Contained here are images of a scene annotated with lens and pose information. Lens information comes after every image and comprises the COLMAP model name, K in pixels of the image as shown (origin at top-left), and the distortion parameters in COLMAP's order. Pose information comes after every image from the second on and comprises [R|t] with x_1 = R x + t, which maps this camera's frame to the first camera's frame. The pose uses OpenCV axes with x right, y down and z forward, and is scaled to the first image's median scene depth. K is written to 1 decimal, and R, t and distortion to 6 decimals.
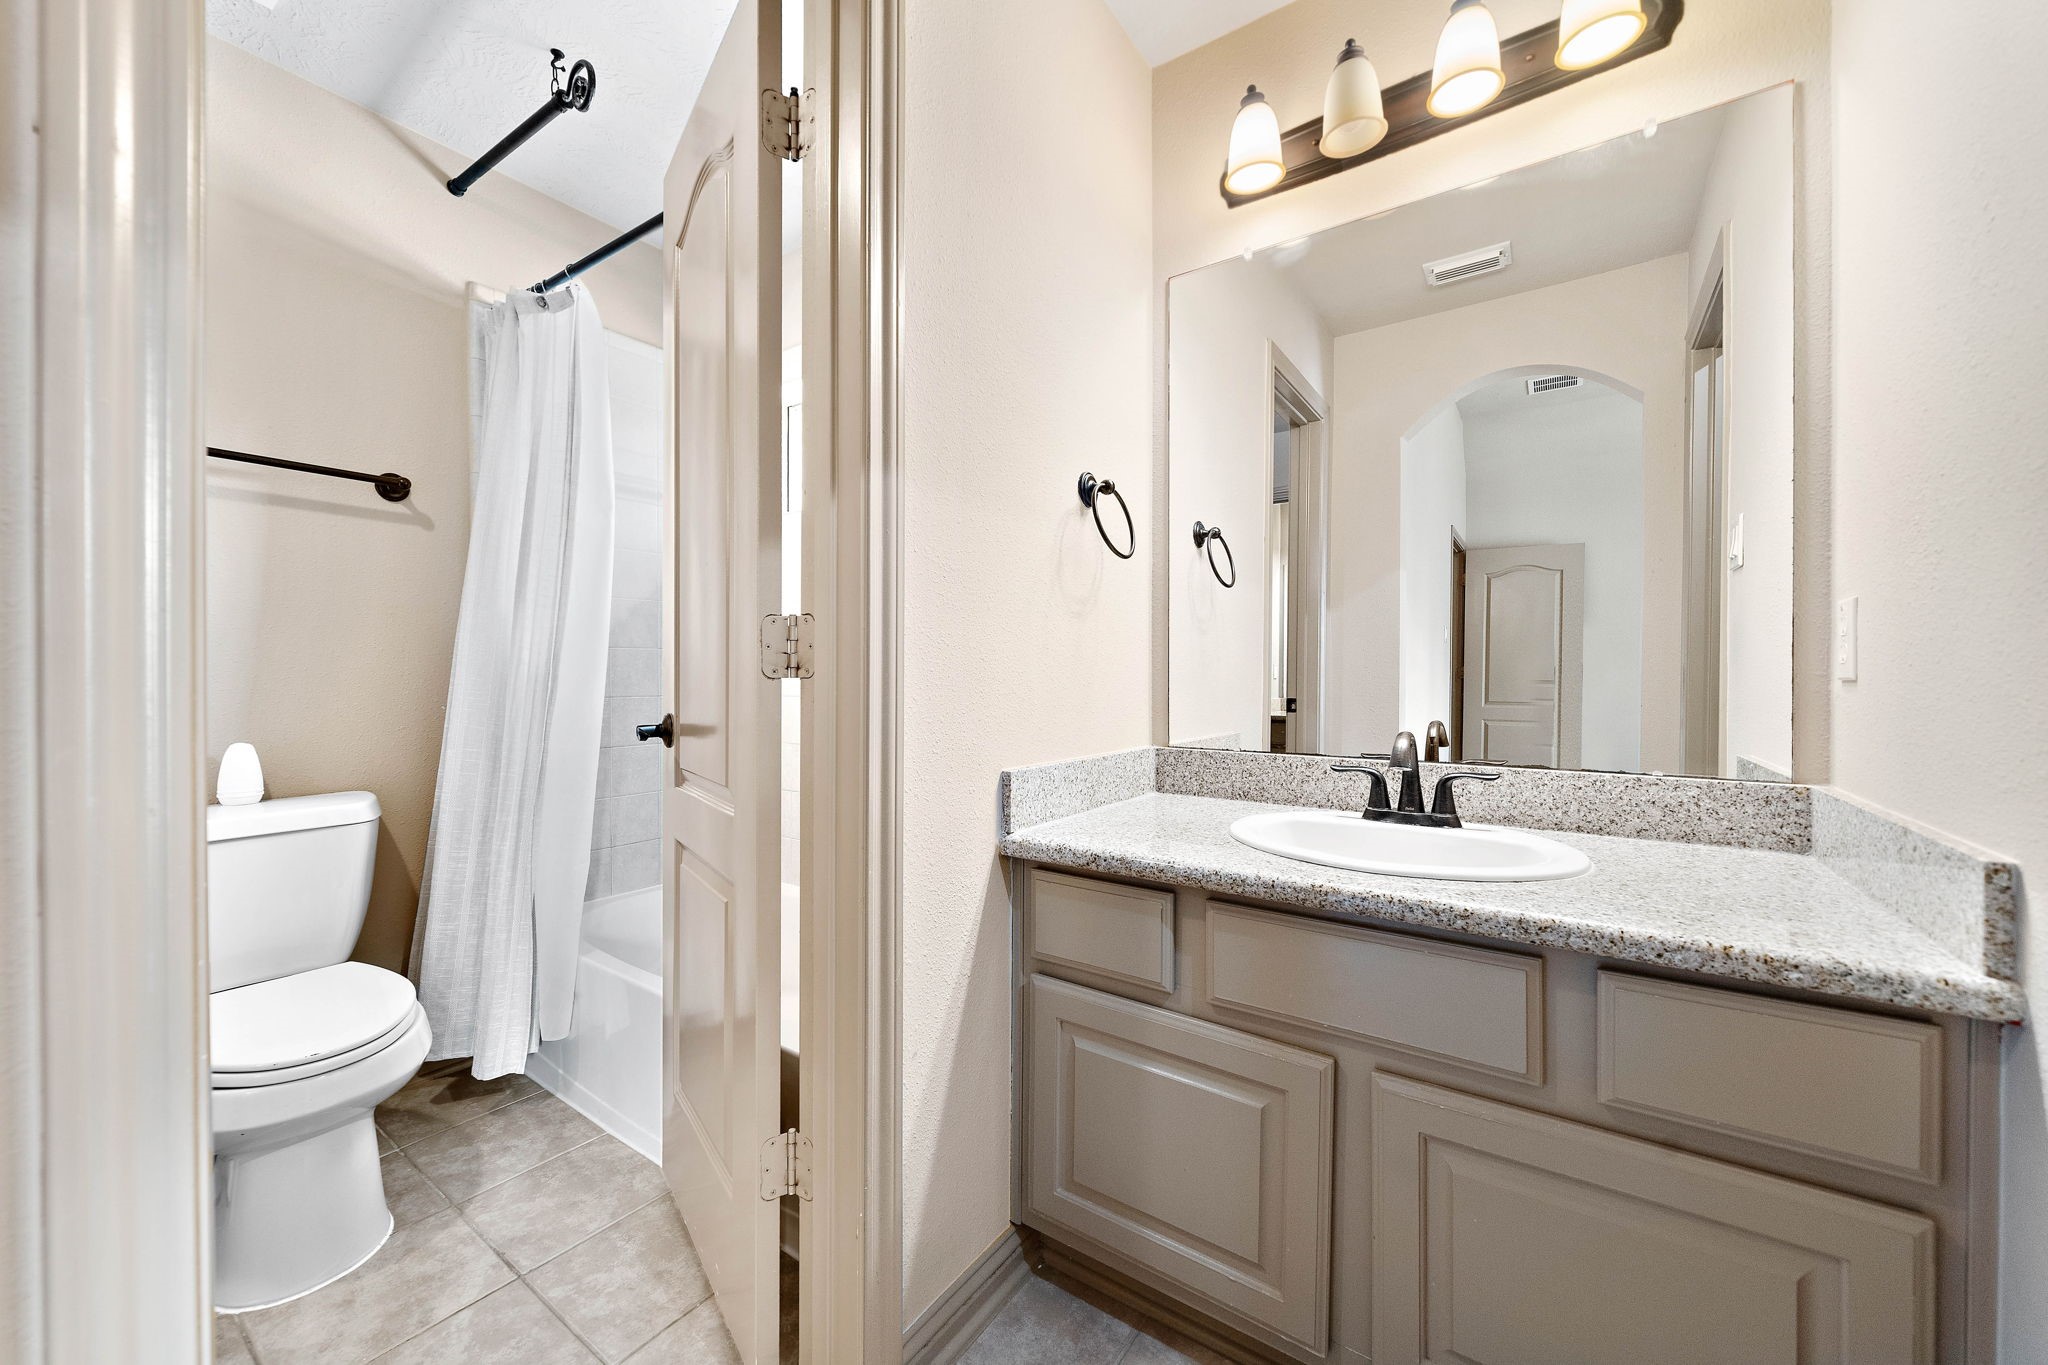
lens RADIAL K [[772.0, 0, 1022.6], [0, 772.0, 688.1], [0, 0, 1]] dist [-0.000477, 0.000055]
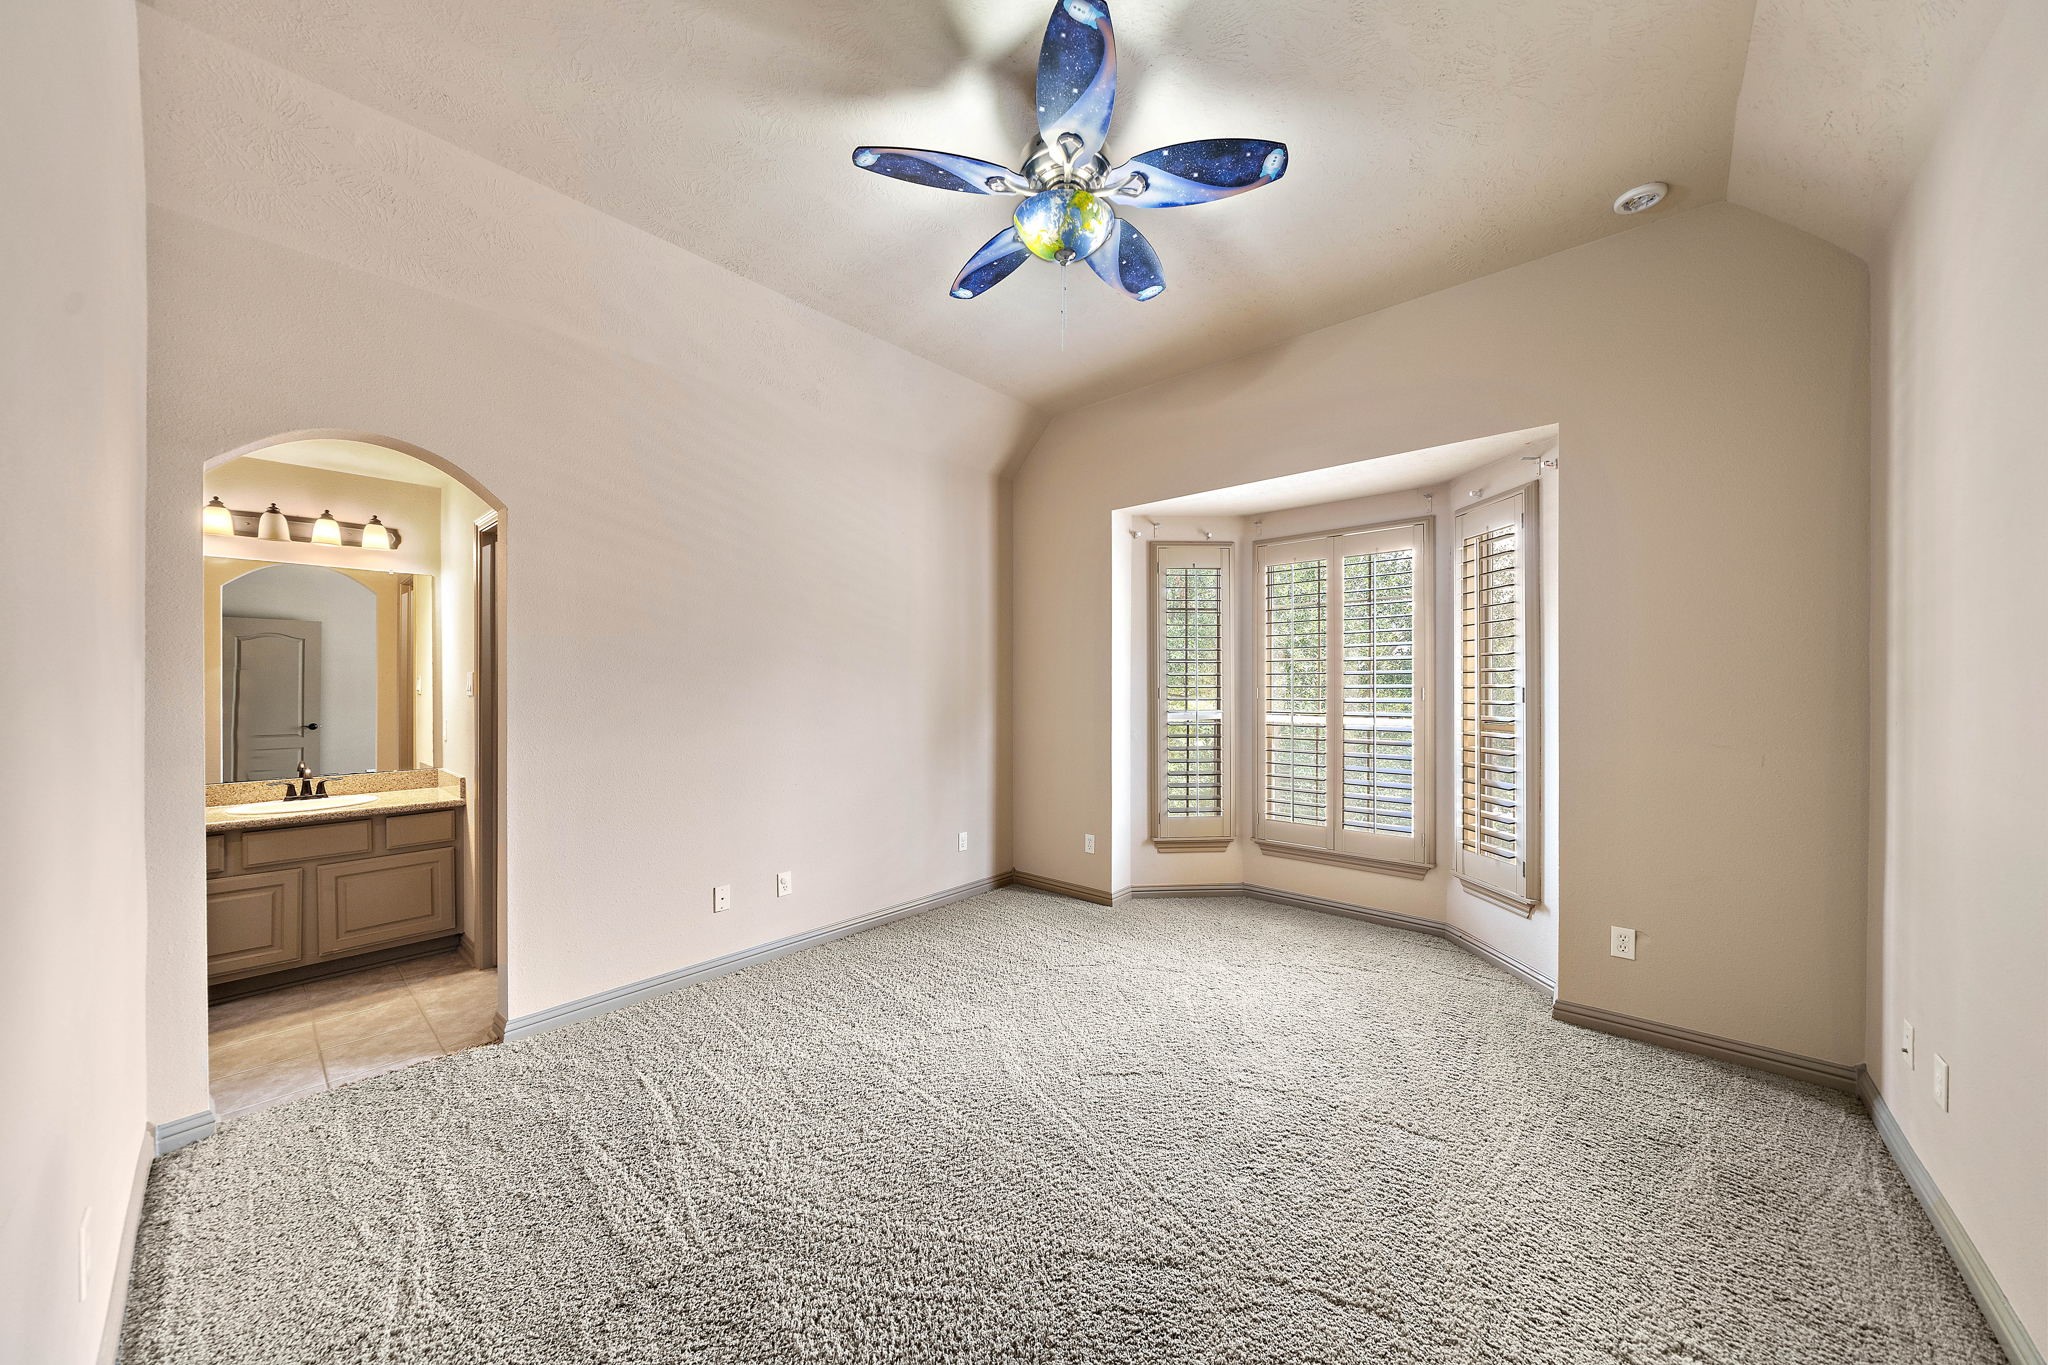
lens RADIAL K [[700.9, 0, 1019.9], [0, 700.9, 682.4], [0, 0, 1]] dist [-0.000138, -0.000002]
pose [[0.117781, -0.002794, 0.993036, -1.736544], [0.003897, 0.999990, 0.002351, -0.248392], [-0.993032, 0.003593, 0.117791, -1.895148]]
